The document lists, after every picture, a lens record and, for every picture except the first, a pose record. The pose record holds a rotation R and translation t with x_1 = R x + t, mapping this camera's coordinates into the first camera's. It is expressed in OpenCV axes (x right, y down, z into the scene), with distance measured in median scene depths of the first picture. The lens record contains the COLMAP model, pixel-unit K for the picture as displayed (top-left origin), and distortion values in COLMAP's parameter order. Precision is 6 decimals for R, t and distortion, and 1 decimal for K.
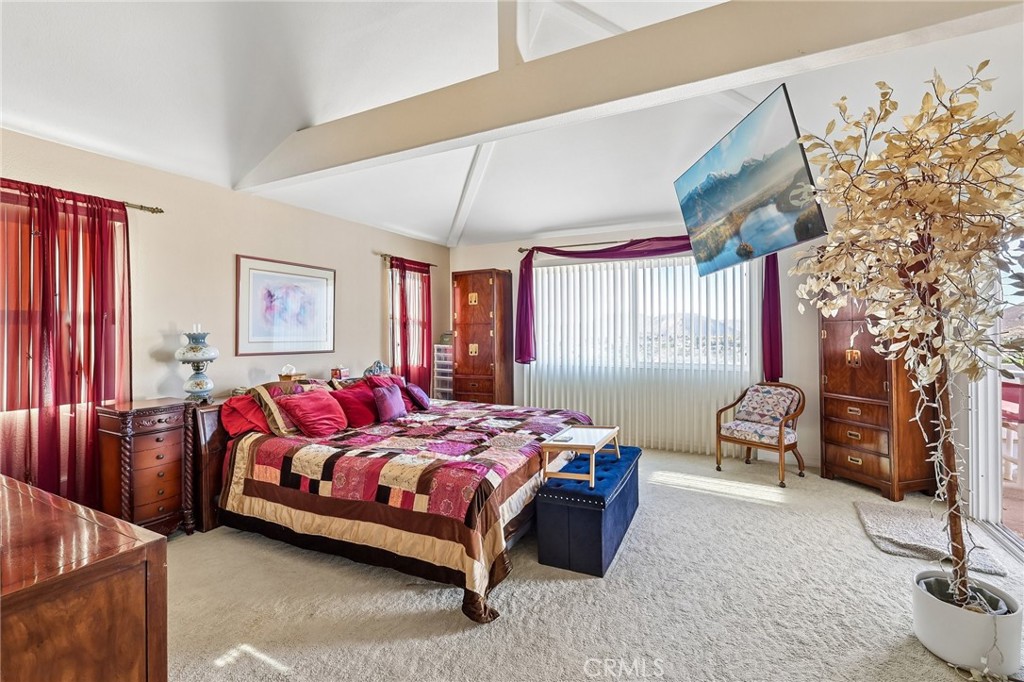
lens RADIAL K [[448.5, 0, 512.0], [0, 448.5, 341.0], [0, 0, 1]] dist [-0.001087, -0.000399]
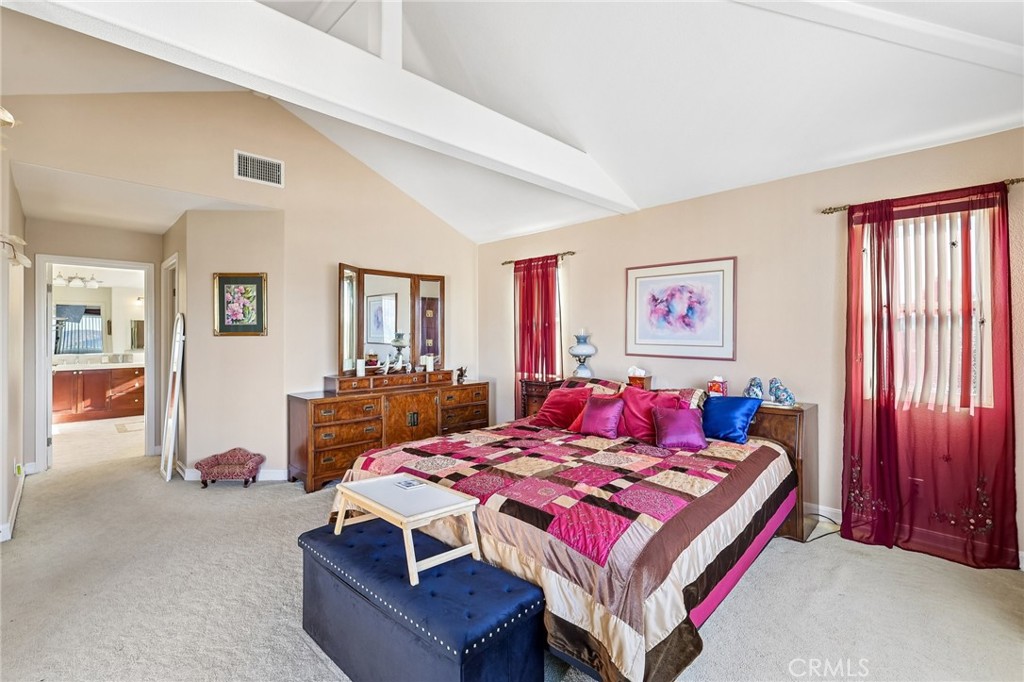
lens RADIAL K [[466.2, 0, 512.0], [0, 466.2, 341.0], [0, 0, 1]] dist [-0.000139, -0.000073]
pose [[-0.296188, 0.009871, -0.955079, 0.590813], [-0.025783, 0.999500, 0.018326, -0.017086], [0.954782, 0.030052, -0.295785, 1.009634]]
